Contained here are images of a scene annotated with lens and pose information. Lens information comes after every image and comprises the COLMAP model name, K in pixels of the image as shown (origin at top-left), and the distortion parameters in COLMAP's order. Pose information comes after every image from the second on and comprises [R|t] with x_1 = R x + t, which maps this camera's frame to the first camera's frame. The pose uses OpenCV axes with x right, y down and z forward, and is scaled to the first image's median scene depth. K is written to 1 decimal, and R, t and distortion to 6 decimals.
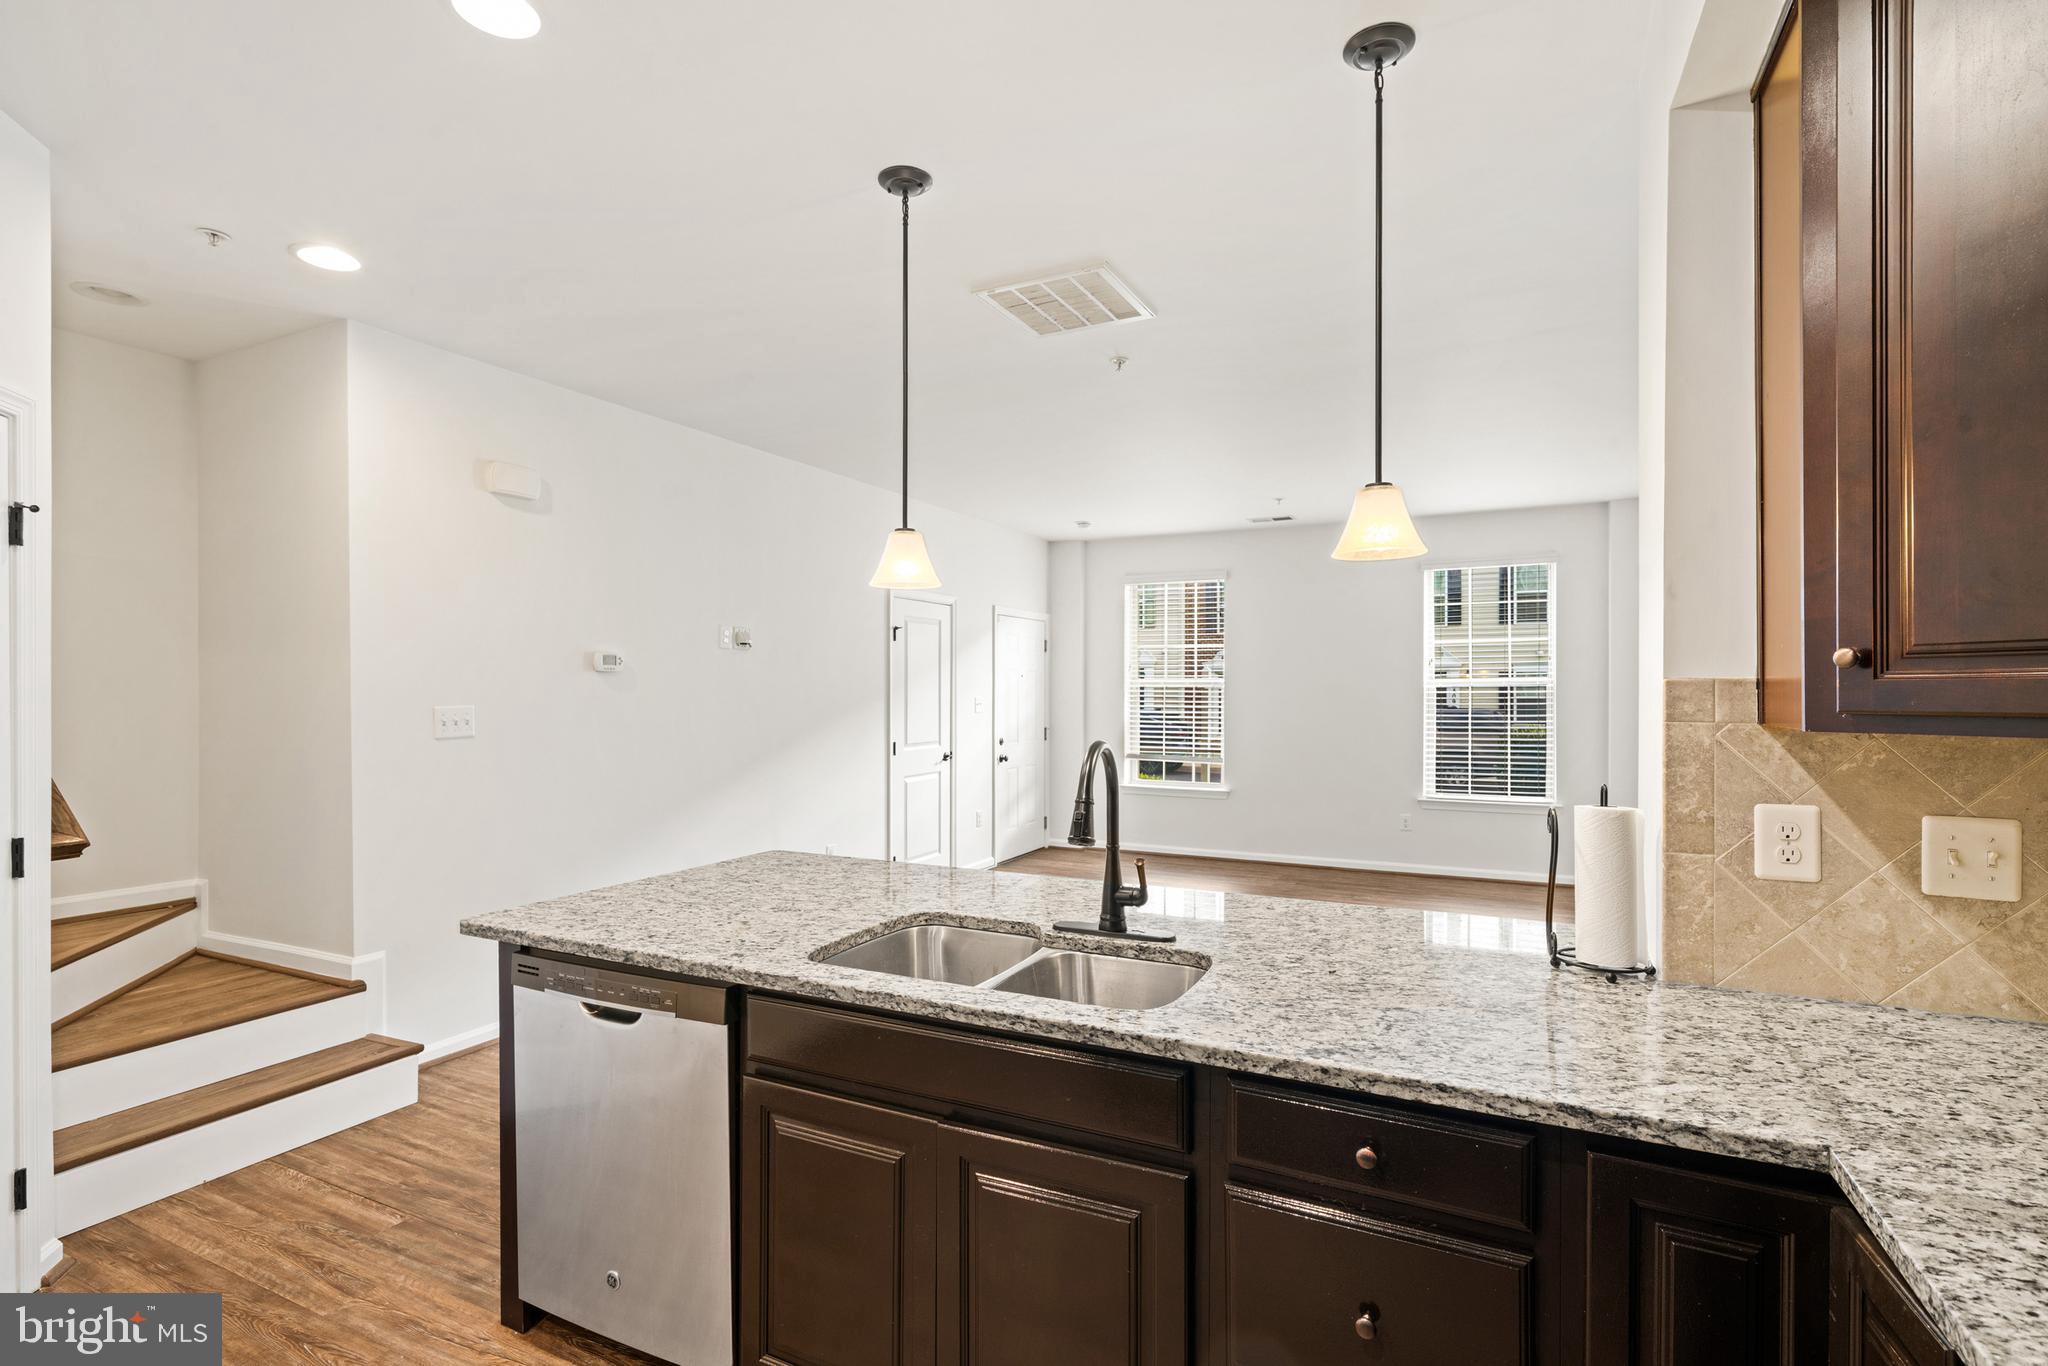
lens RADIAL K [[968.6, 0, 1011.8], [0, 968.6, 694.8], [0, 0, 1]] dist [0.001250, 0.000245]
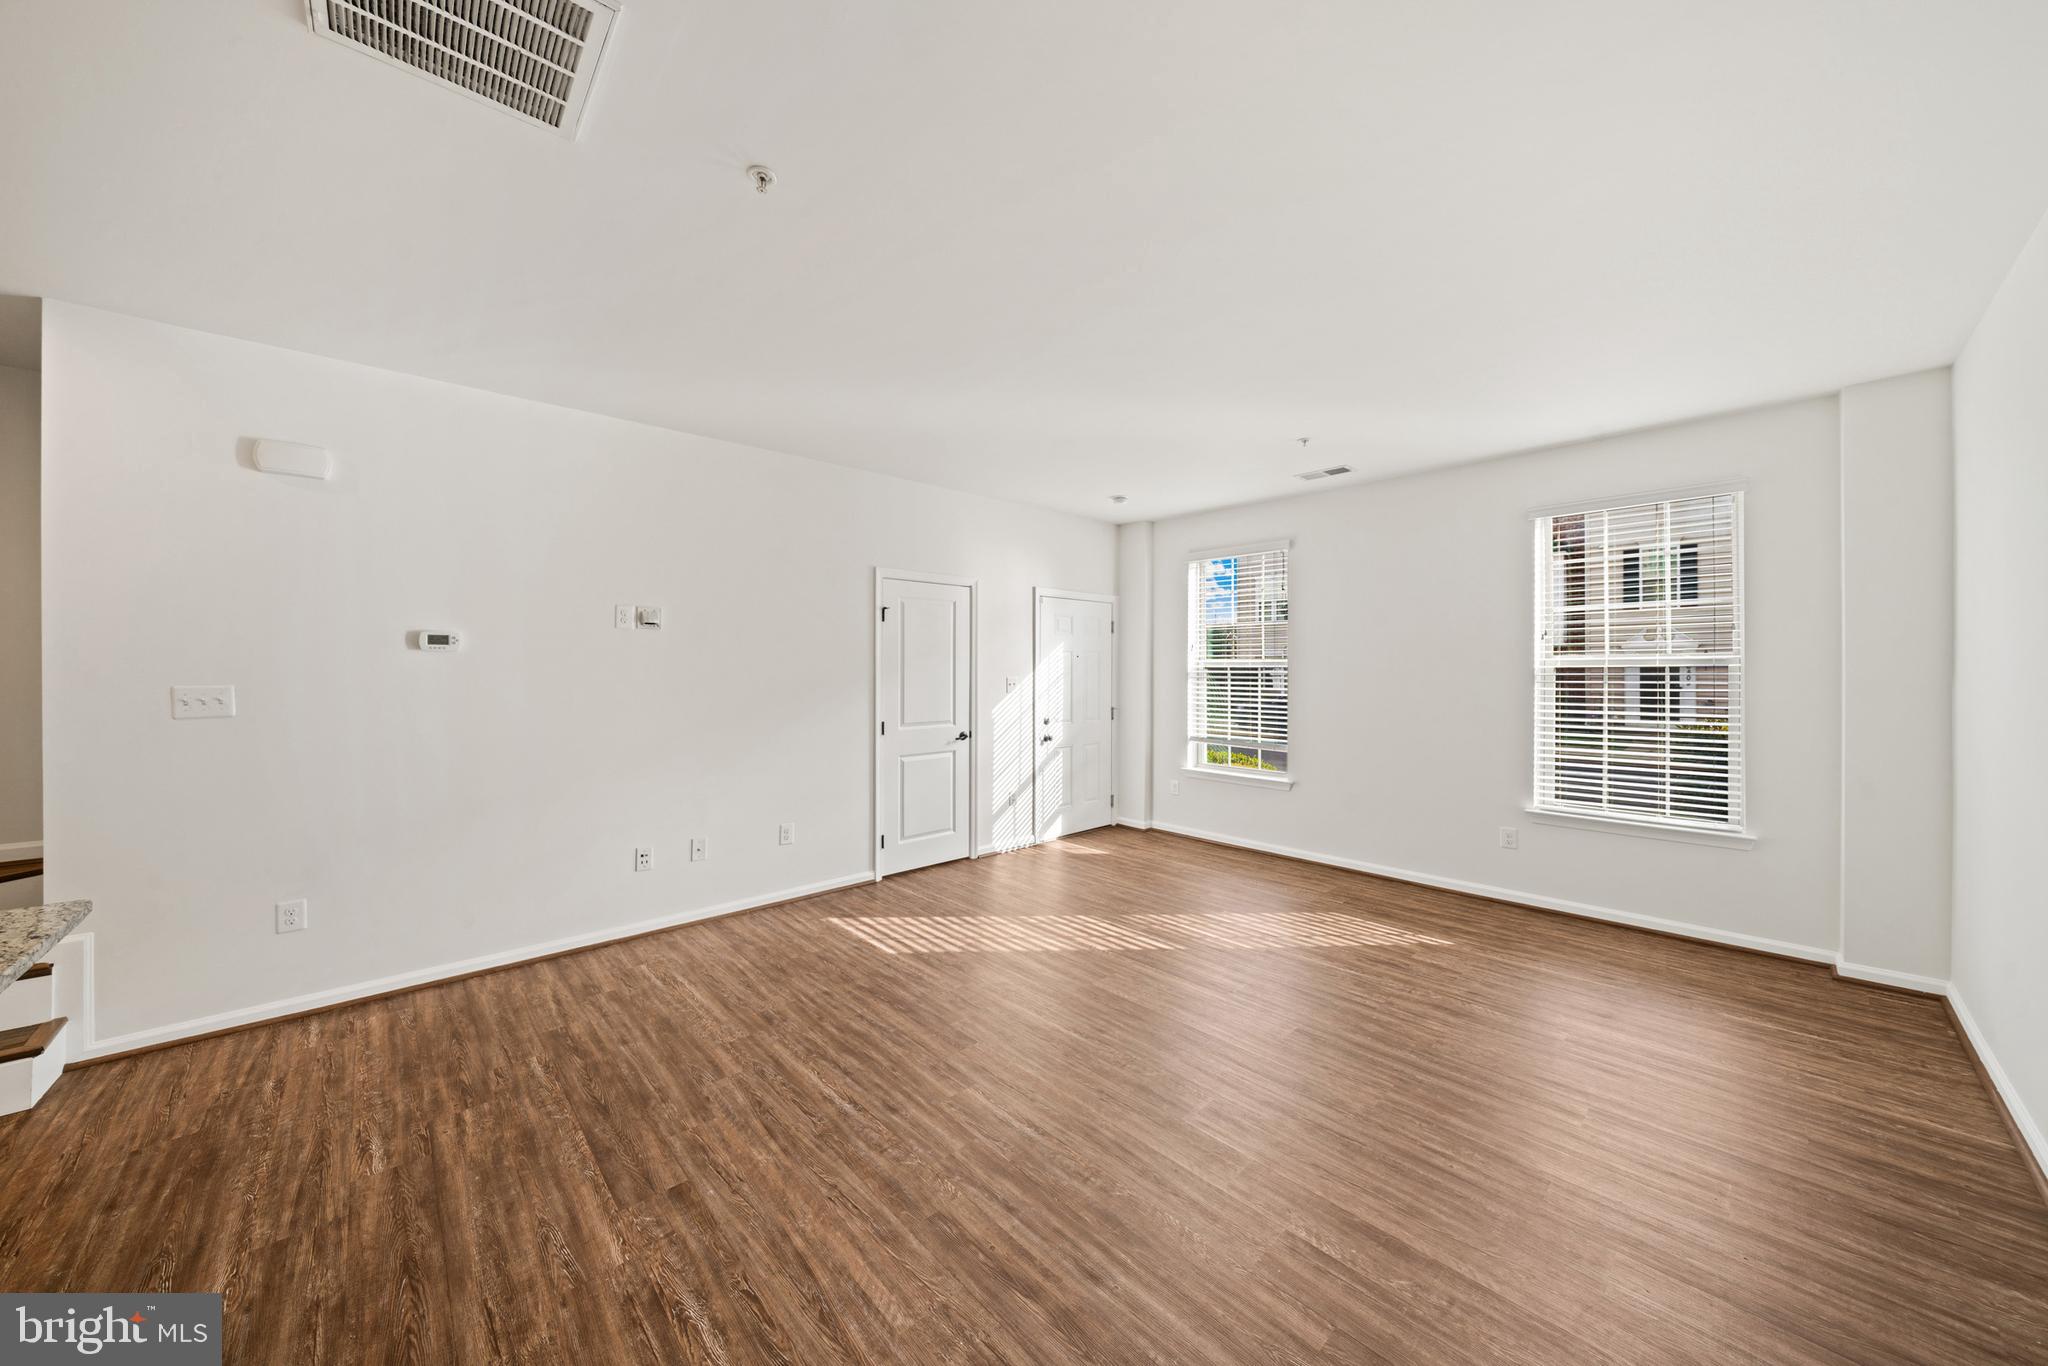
lens RADIAL K [[700.5, 0, 1012.3], [0, 700.5, 672.0], [0, 0, 1]] dist [-0.005912, -0.000227]
pose [[0.934707, 0.002077, -0.355413, 0.861179], [-0.003139, 0.999992, -0.002412, -0.005939], [0.355405, 0.003370, 0.934706, 1.202936]]
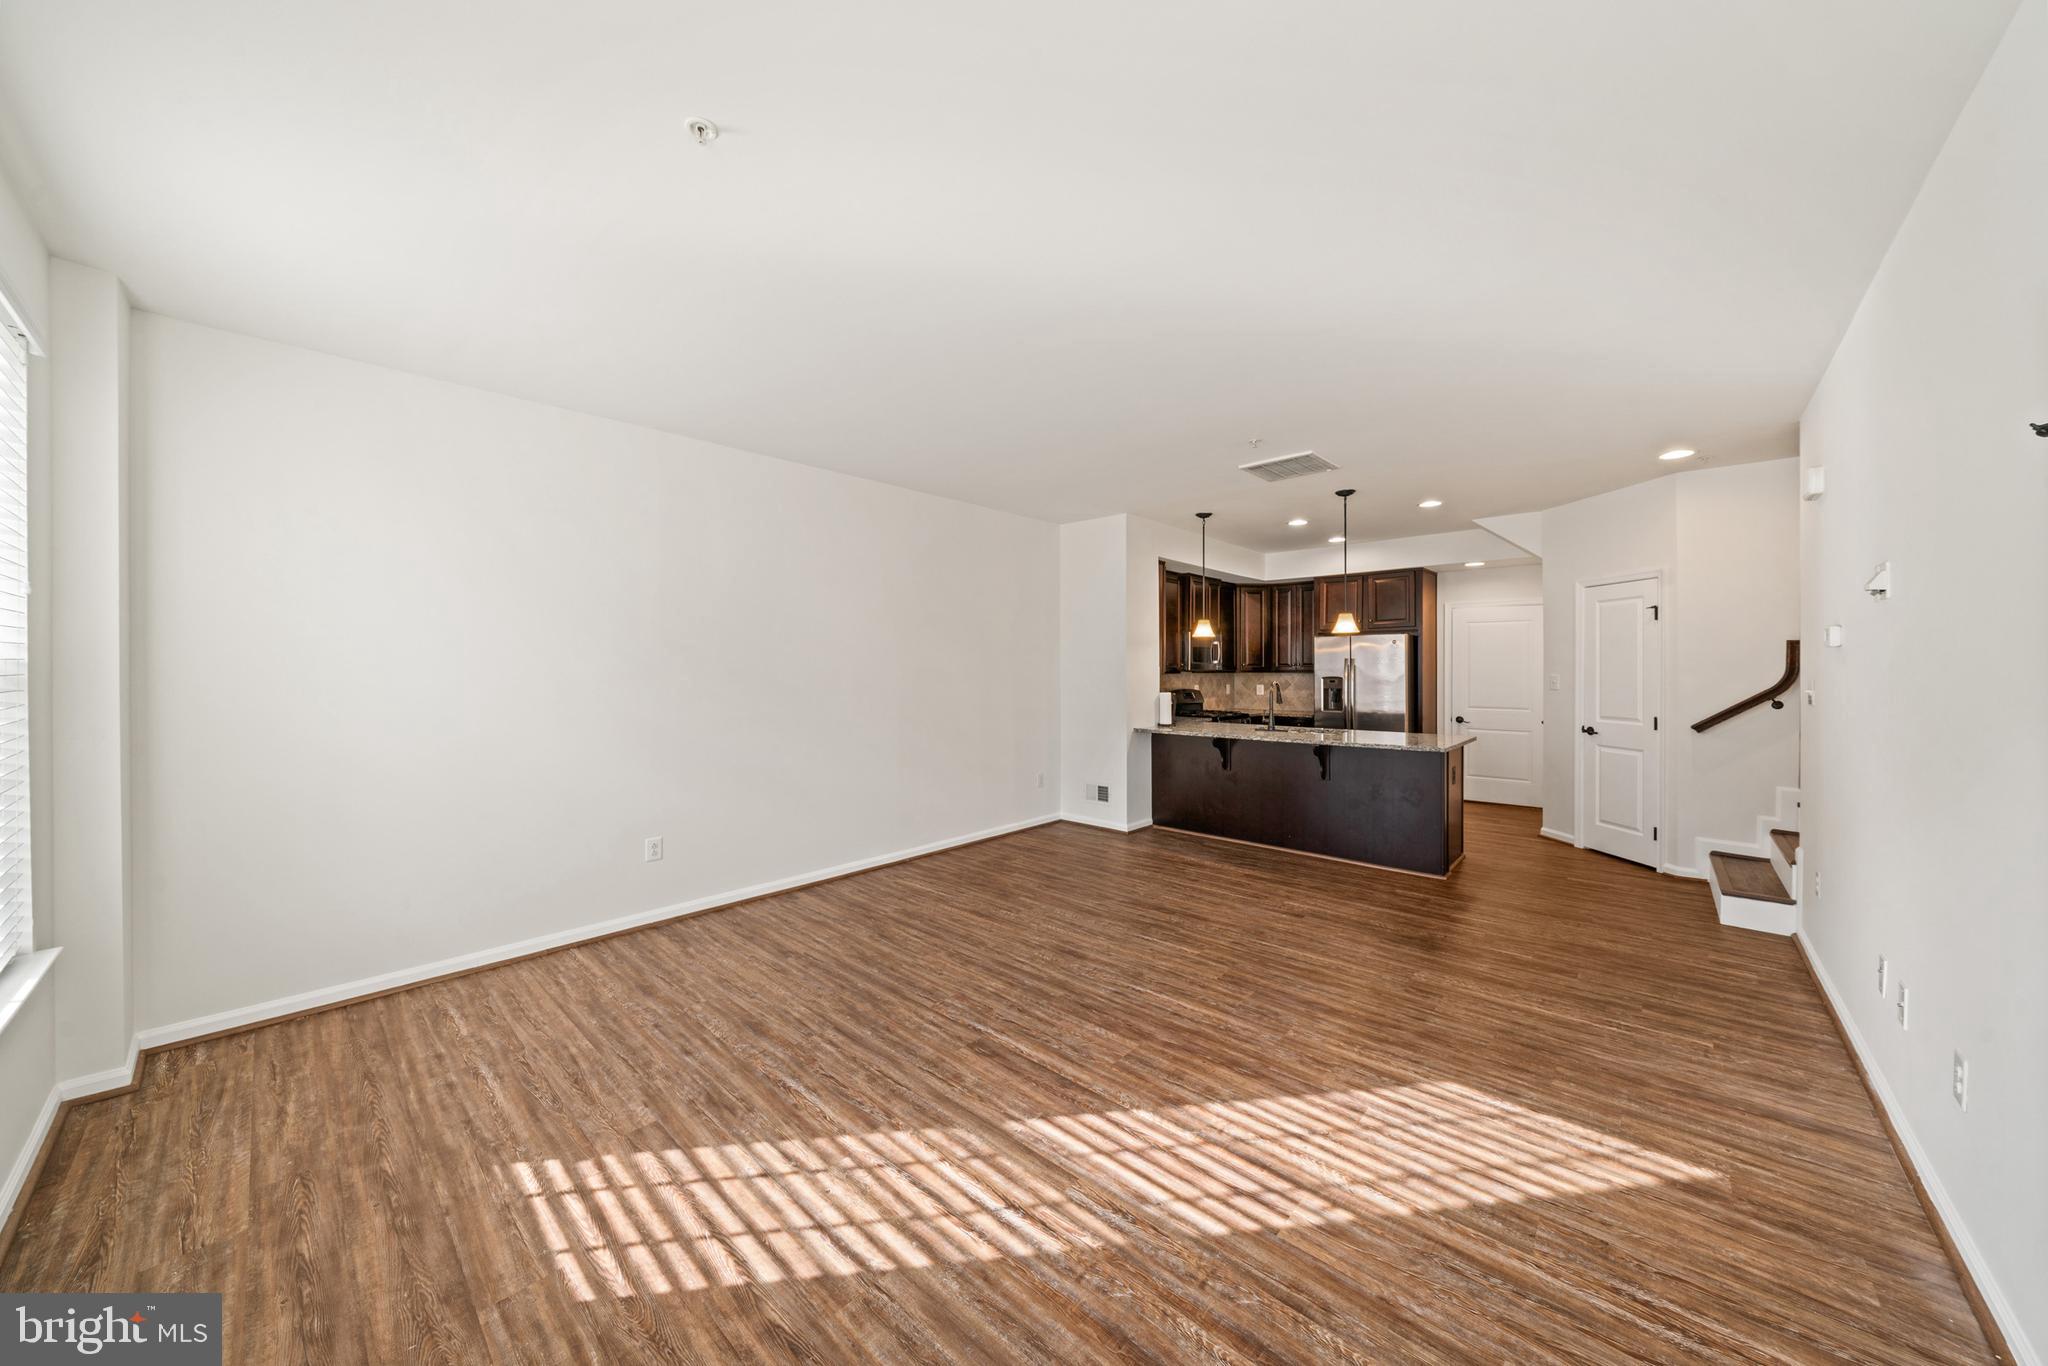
lens RADIAL K [[700.5, 0, 1012.3], [0, 700.5, 672.0], [0, 0, 1]] dist [-0.005912, -0.000227]
pose [[-0.959881, -0.000387, 0.280406, 0.322788], [0.001921, 0.999967, 0.007955, -0.015607], [-0.280400, 0.008174, -0.959849, 4.108821]]
